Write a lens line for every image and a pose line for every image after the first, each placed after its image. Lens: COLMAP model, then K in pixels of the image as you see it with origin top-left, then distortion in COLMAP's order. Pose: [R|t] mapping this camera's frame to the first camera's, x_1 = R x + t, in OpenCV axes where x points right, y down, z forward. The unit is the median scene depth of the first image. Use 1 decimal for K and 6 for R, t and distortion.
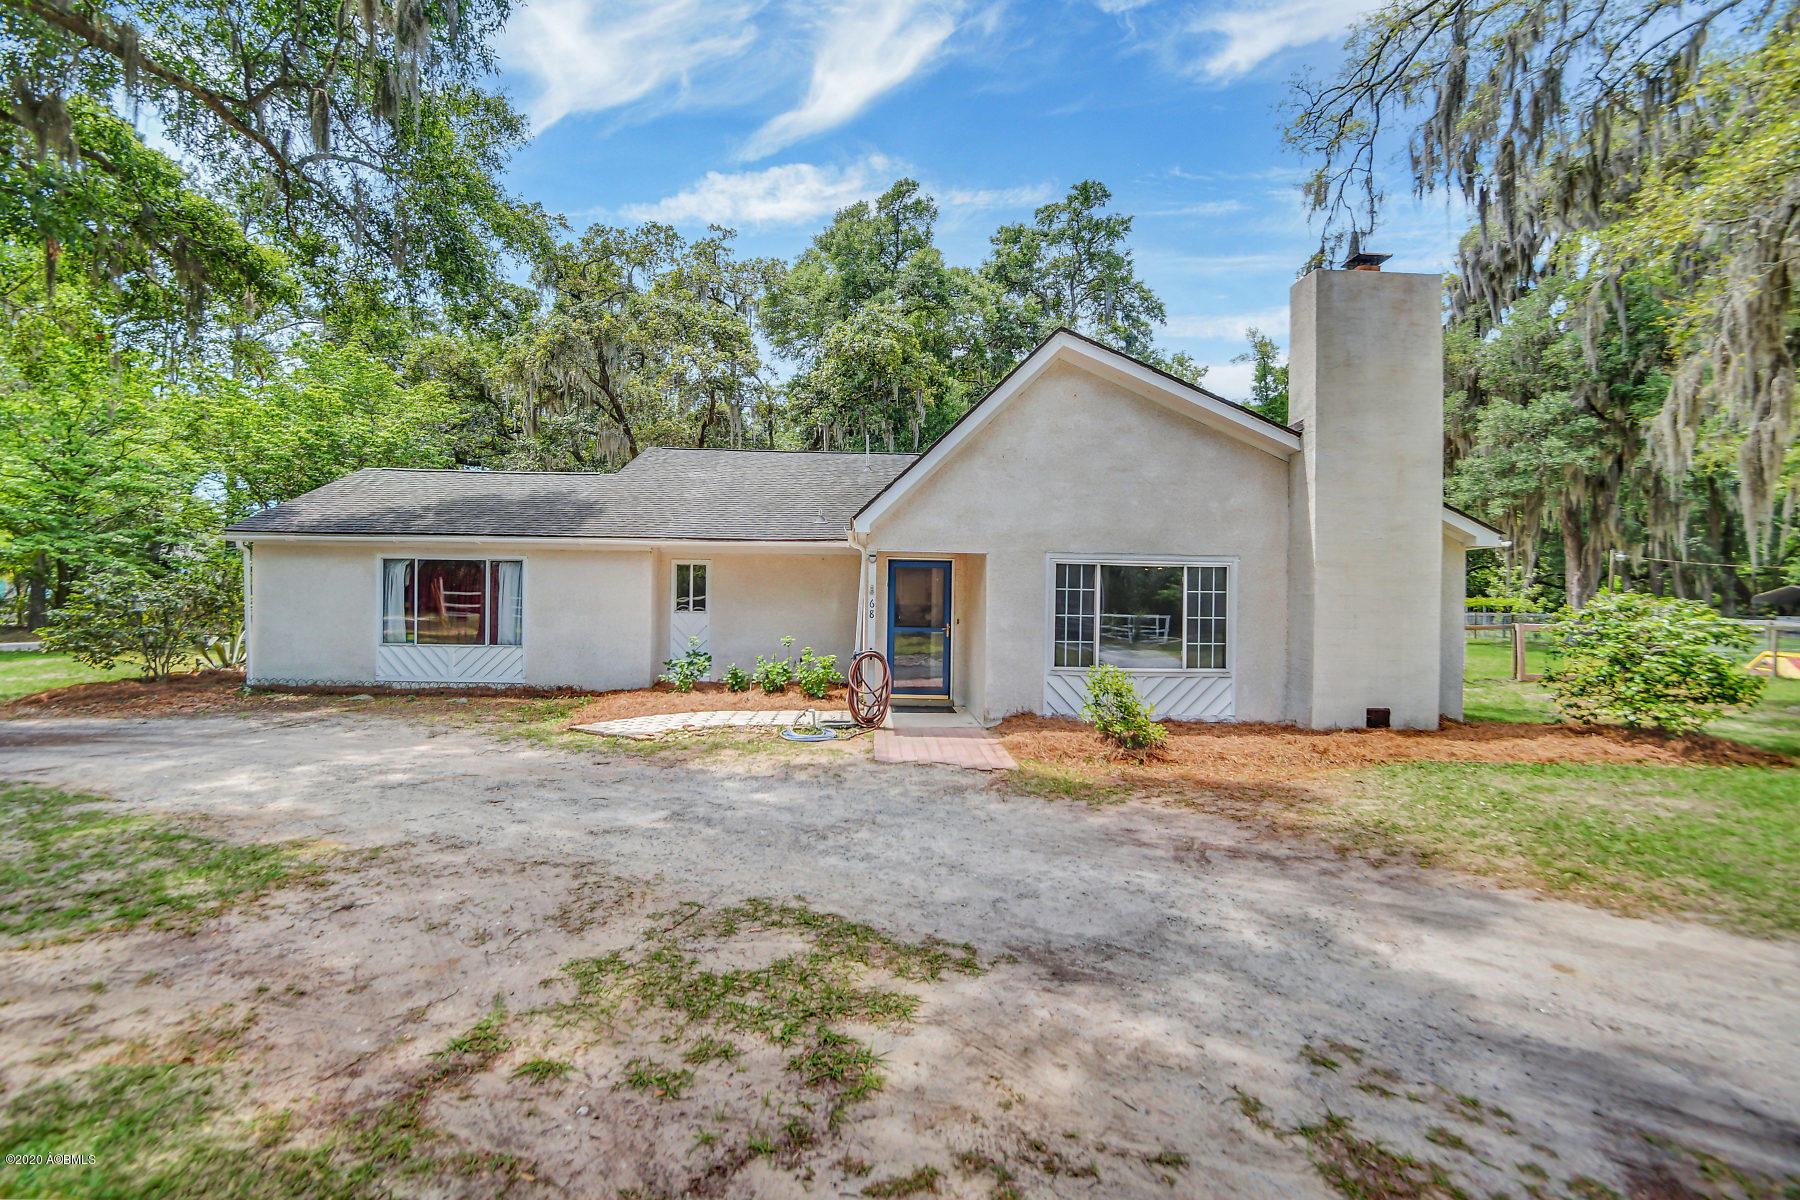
lens RADIAL K [[806.9, 0, 908.1], [0, 806.9, 603.3], [0, 0, 1]] dist [-0.033179, 0.005874]
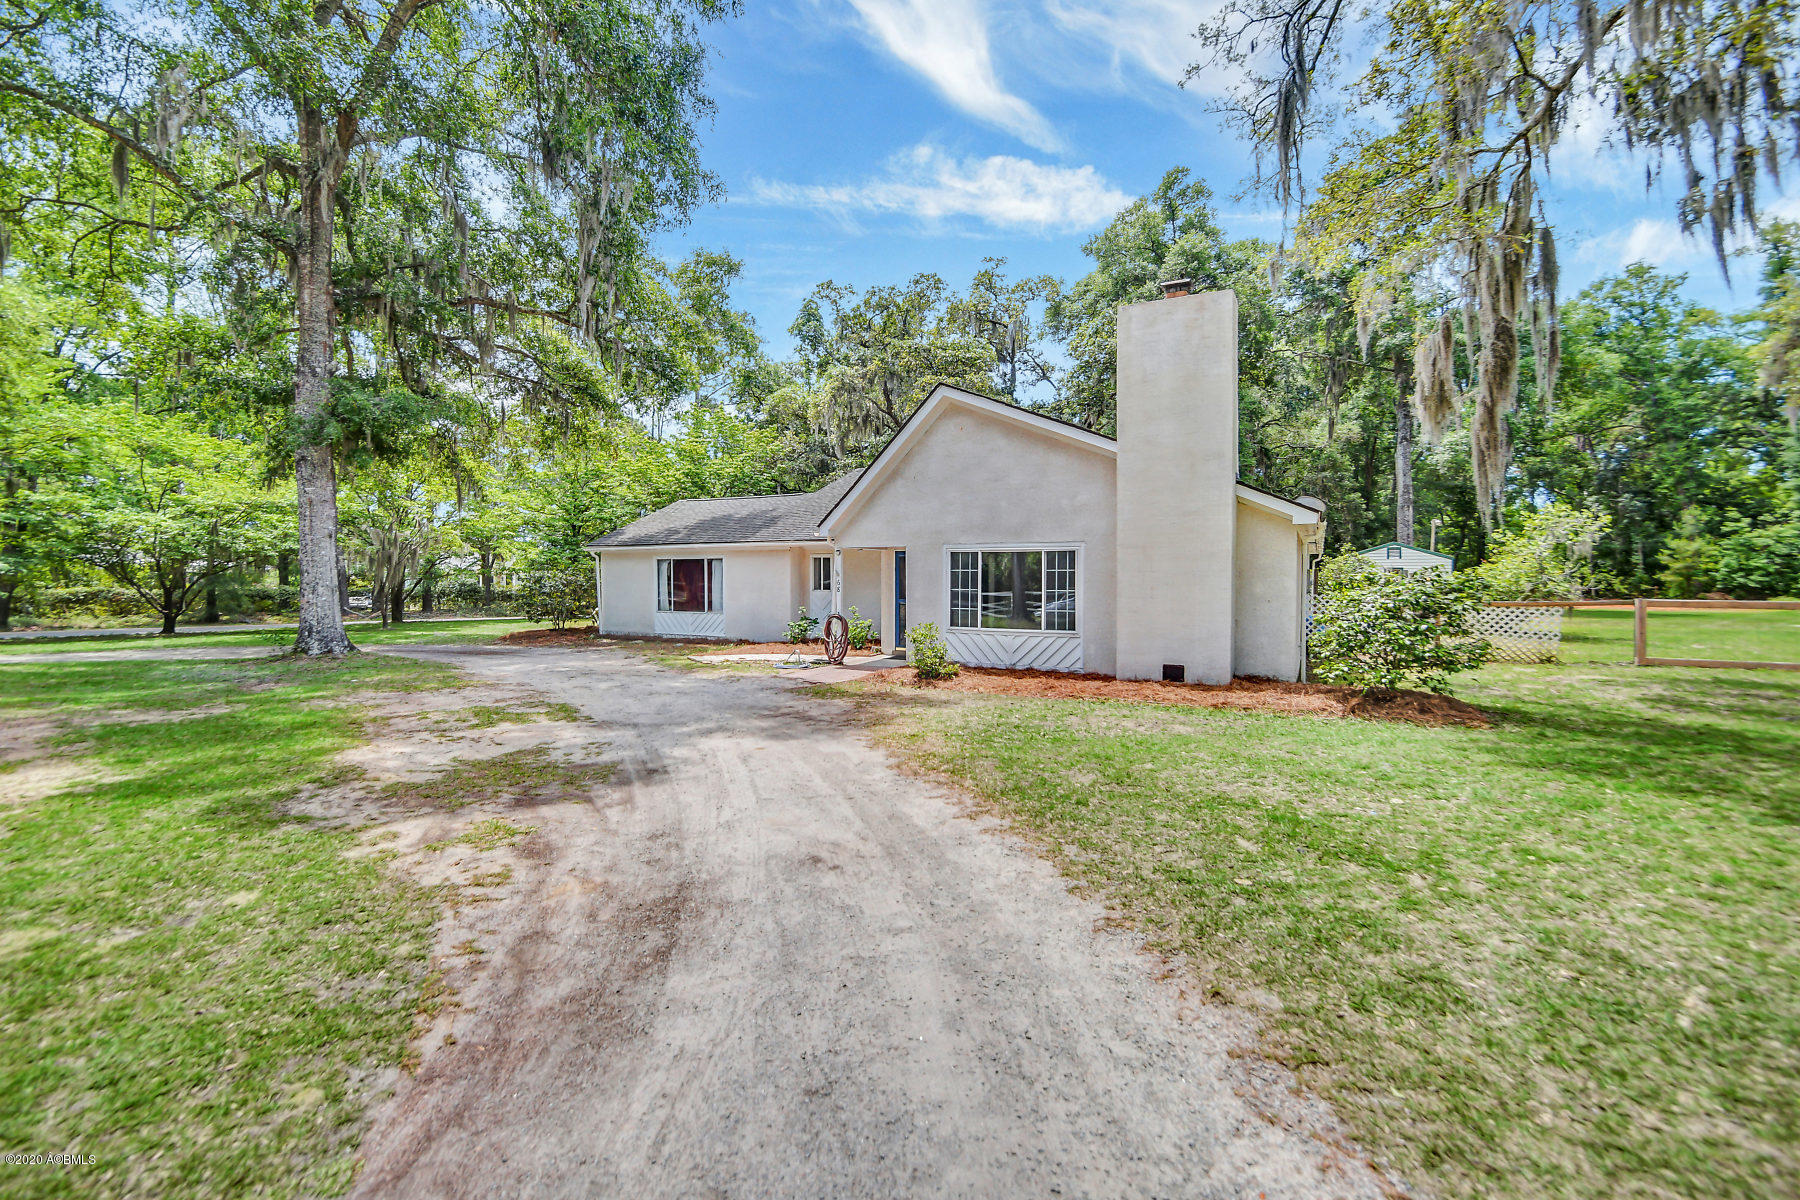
lens RADIAL K [[806.9, 0, 886.7], [0, 806.9, 603.7], [0, 0, 1]] dist [-0.033179, 0.005874]
pose [[0.856997, 0.001492, -0.515319, 0.615998], [0.007467, 0.999855, 0.015312, 0.013401], [0.515267, -0.016970, 0.856862, -0.184772]]
